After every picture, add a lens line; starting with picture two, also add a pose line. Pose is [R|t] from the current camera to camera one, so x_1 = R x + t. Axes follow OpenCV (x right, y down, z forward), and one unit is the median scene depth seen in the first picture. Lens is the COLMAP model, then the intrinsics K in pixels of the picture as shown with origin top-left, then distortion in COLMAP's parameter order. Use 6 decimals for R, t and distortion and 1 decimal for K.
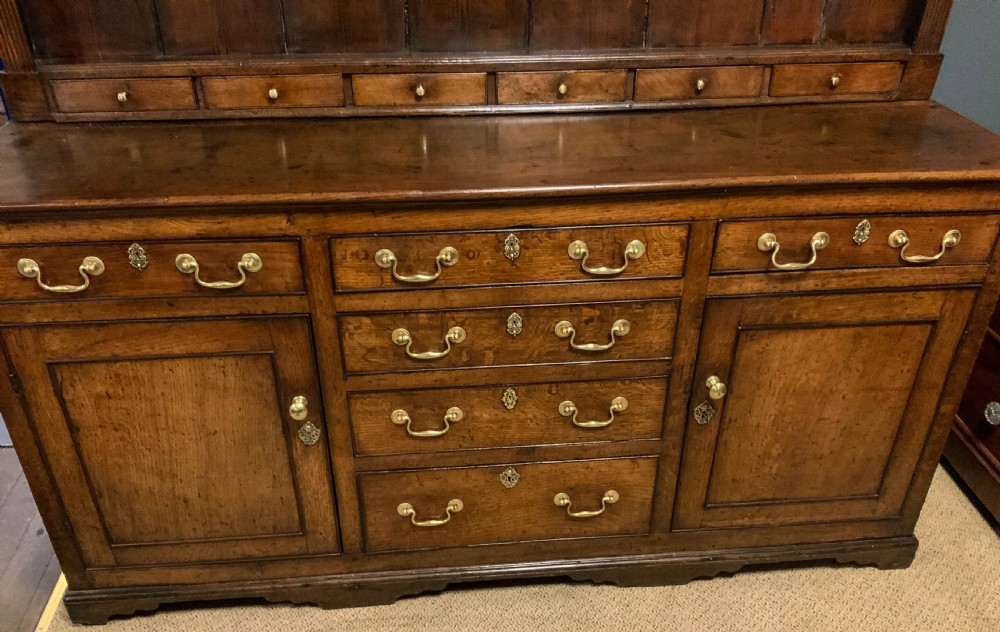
lens RADIAL K [[834.3, 0, 498.3], [0, 834.3, 376.9], [0, 0, 1]] dist [0.094082, -0.184651]
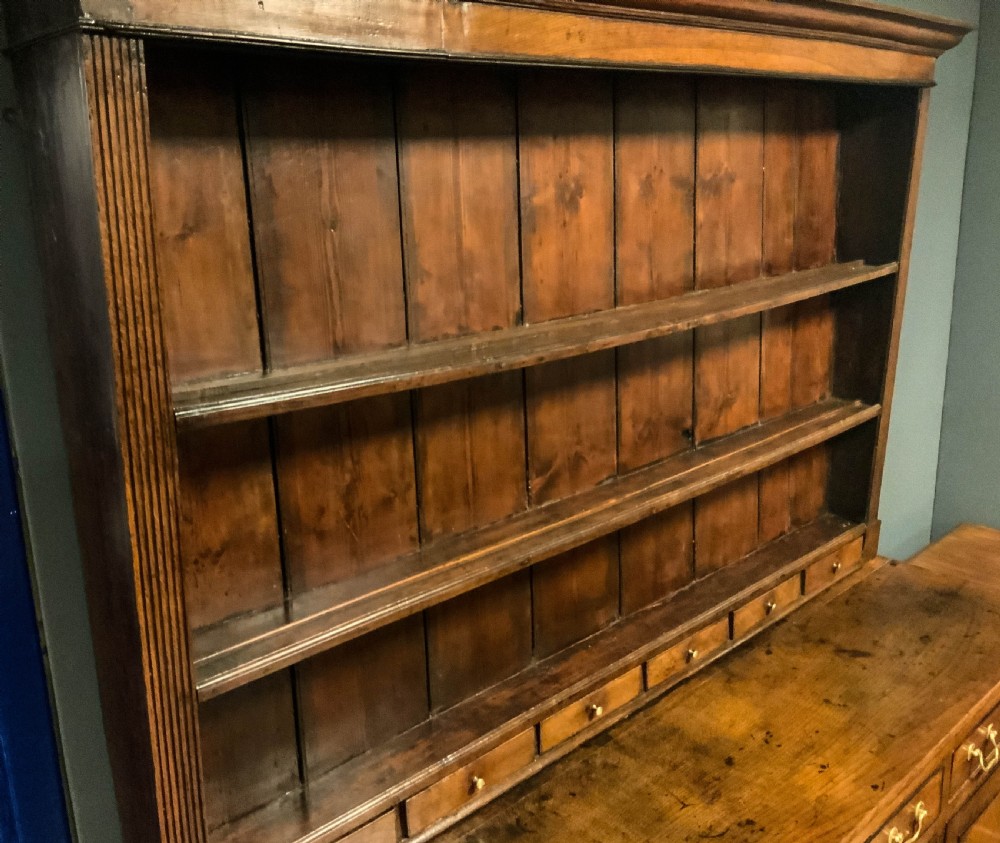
lens RADIAL K [[948.3, 0, 452.5], [0, 948.3, 416.7], [0, 0, 1]] dist [0.036067, 0.000000]
pose [[0.802798, -0.176577, 0.569506, -0.744587], [0.358551, 0.906118, -0.224483, -0.461969], [-0.476401, 0.384411, 0.790741, 0.180691]]
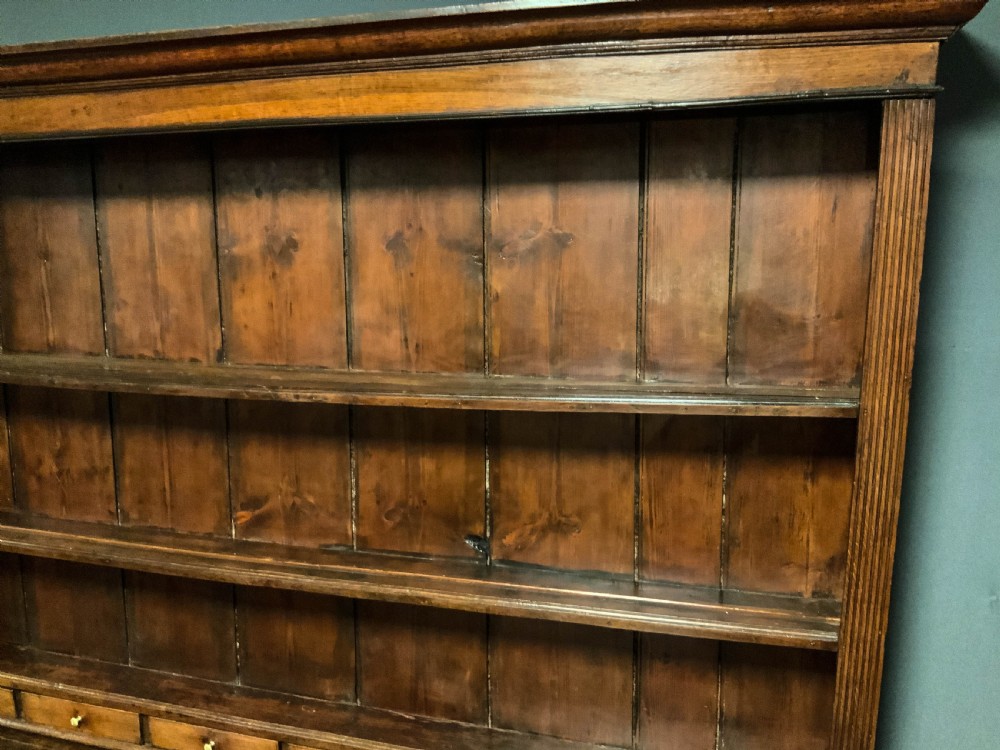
lens RADIAL K [[831.1, 0, 498.7], [0, 831.1, 378.5], [0, 0, 1]] dist [0.085134, -0.160370]
pose [[0.929555, 0.060273, -0.363725, 0.506617], [-0.197384, 0.914610, -0.352885, -0.457429], [0.311397, 0.399819, 0.862077, 0.181555]]
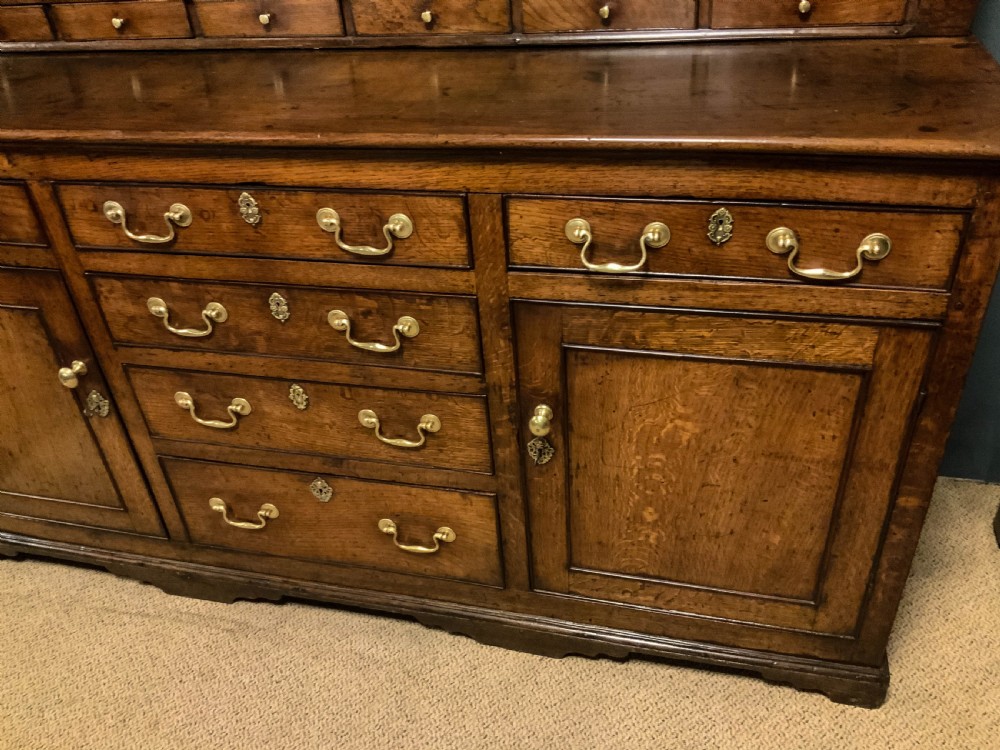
lens RADIAL K [[831.1, 0, 498.5], [0, 831.1, 373.4], [0, 0, 1]] dist [0.085134, -0.160370]
pose [[0.940076, 0.131657, -0.314520, 0.450286], [-0.120188, 0.991189, 0.055674, -0.065606], [0.319079, -0.014537, 0.947617, 0.283851]]
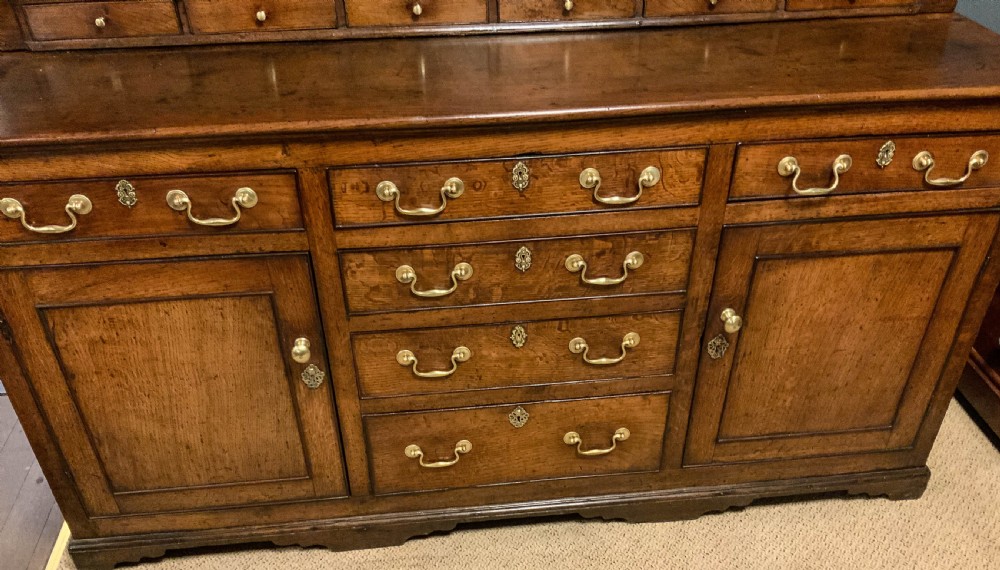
lens RADIAL K [[833.9, 0, 498.4], [0, 833.9, 378.1], [0, 0, 1]] dist [0.083851, -0.154614]
pose [[0.999768, -0.019717, 0.008679, -0.018978], [0.018983, 0.996790, 0.077784, -0.001539], [-0.010185, -0.077601, 0.996932, 0.031558]]
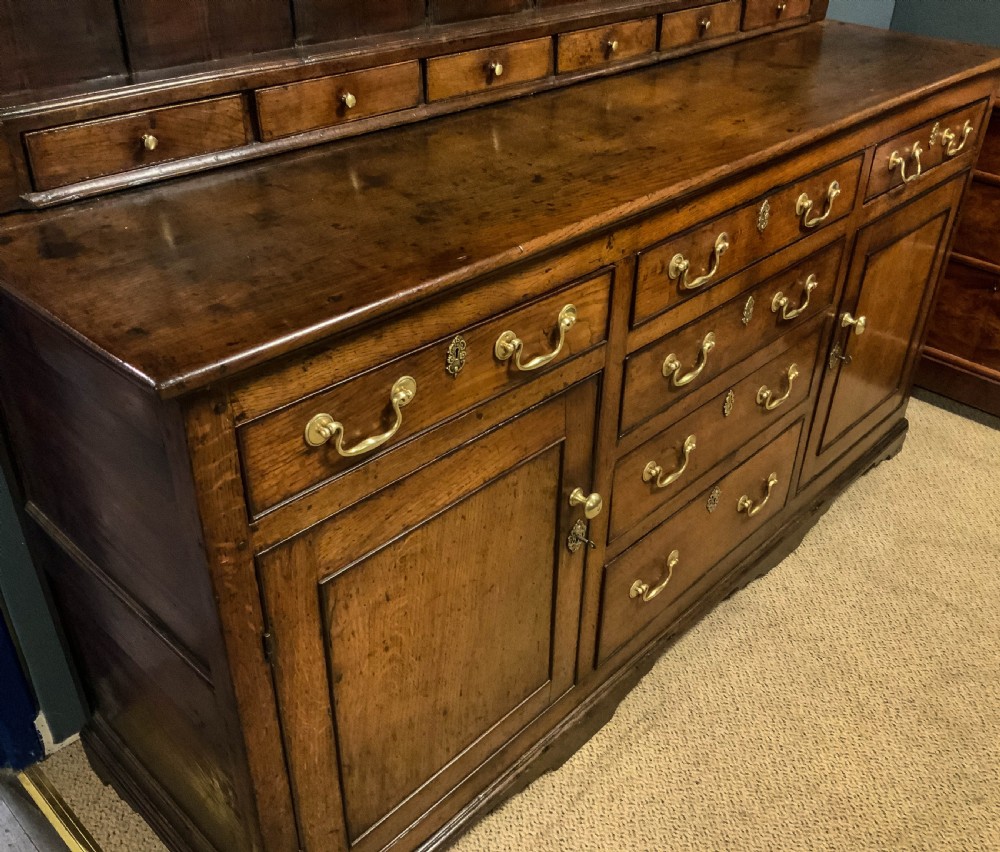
lens RADIAL K [[948.3, 0, 502.1], [0, 948.3, 424.3], [0, 0, 1]] dist [0.036067, 0.000000]
pose [[0.751120, -0.341306, 0.565092, -0.706679], [0.343085, 0.933125, 0.107563, -0.136086], [-0.564014, 0.113082, 0.817986, 0.340605]]
